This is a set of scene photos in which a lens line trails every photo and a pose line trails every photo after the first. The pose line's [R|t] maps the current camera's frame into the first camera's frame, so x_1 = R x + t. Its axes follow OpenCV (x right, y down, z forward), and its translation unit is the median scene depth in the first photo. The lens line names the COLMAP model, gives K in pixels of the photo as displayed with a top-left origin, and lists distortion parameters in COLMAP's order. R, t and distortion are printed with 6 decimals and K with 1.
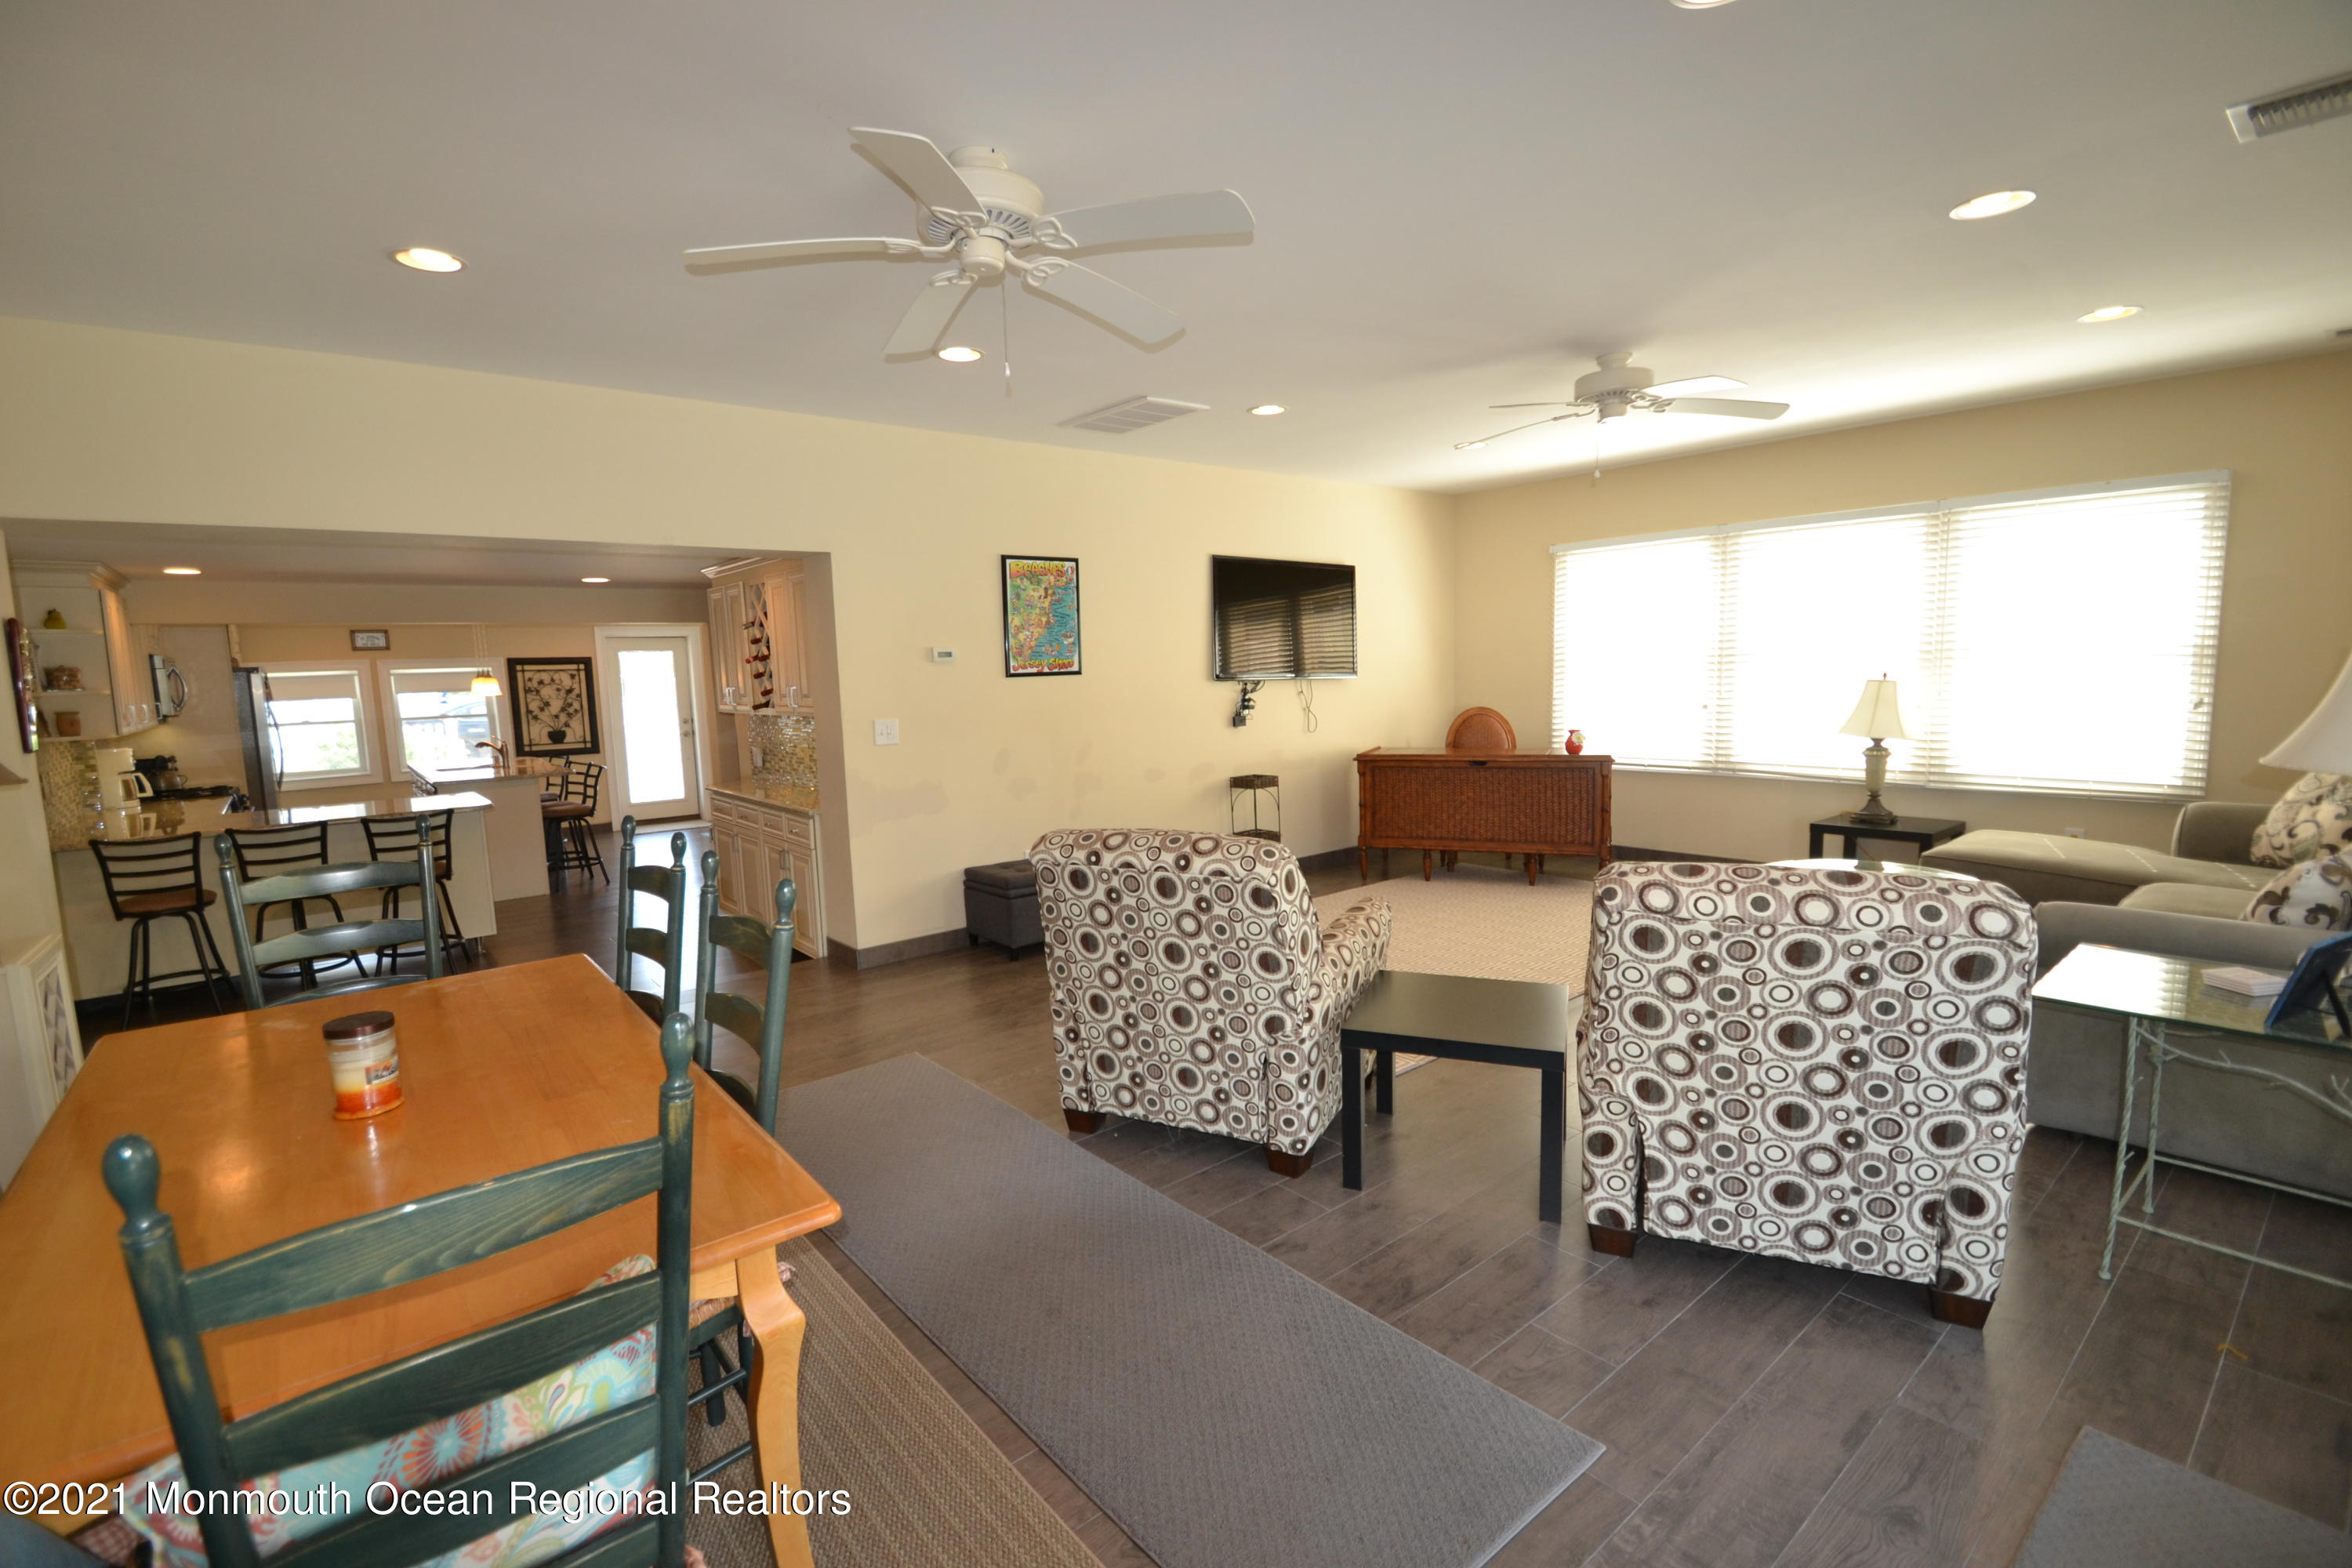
lens RADIAL K [[1061.7, 0, 1167.7], [0, 1061.7, 792.0], [0, 0, 1]] dist [0.002450, -0.009112]
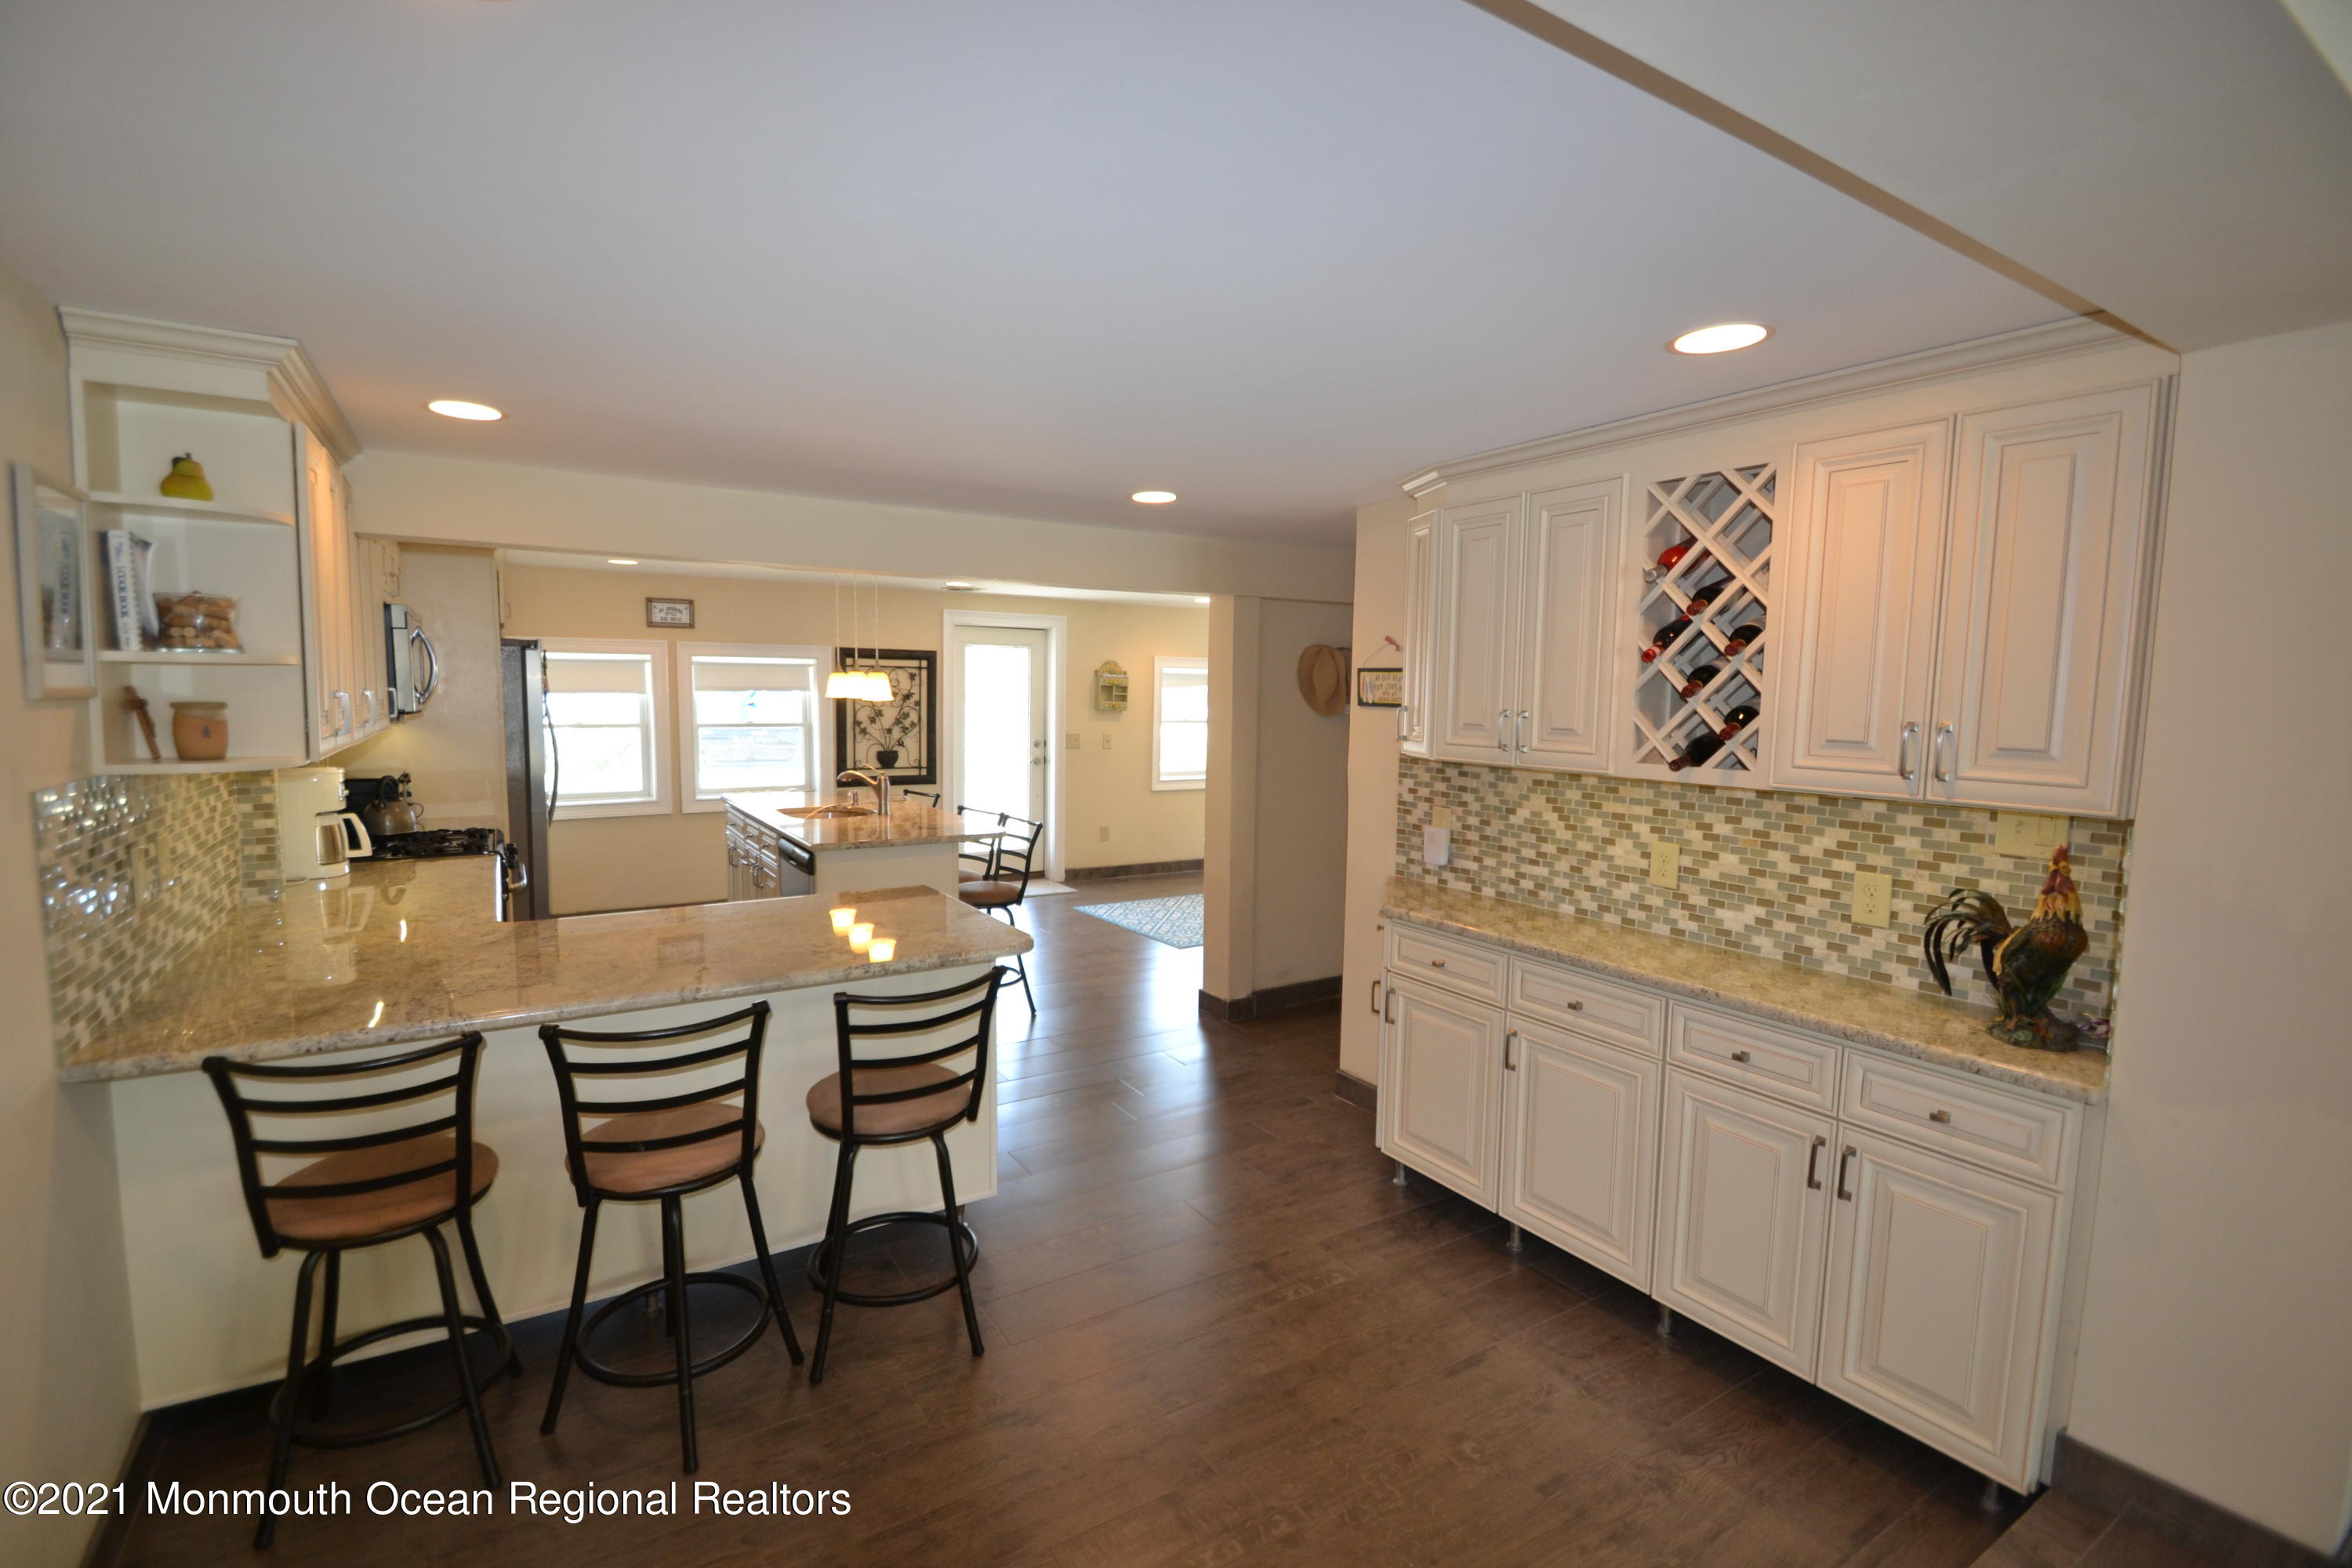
lens RADIAL K [[1061.7, 0, 1184.5], [0, 1061.7, 789.5], [0, 0, 1]] dist [0.002450, -0.009112]
pose [[0.992364, 0.053792, -0.110997, -0.436567], [-0.056658, 0.998133, -0.022831, -0.038839], [0.109561, 0.028945, 0.993558, 0.450048]]
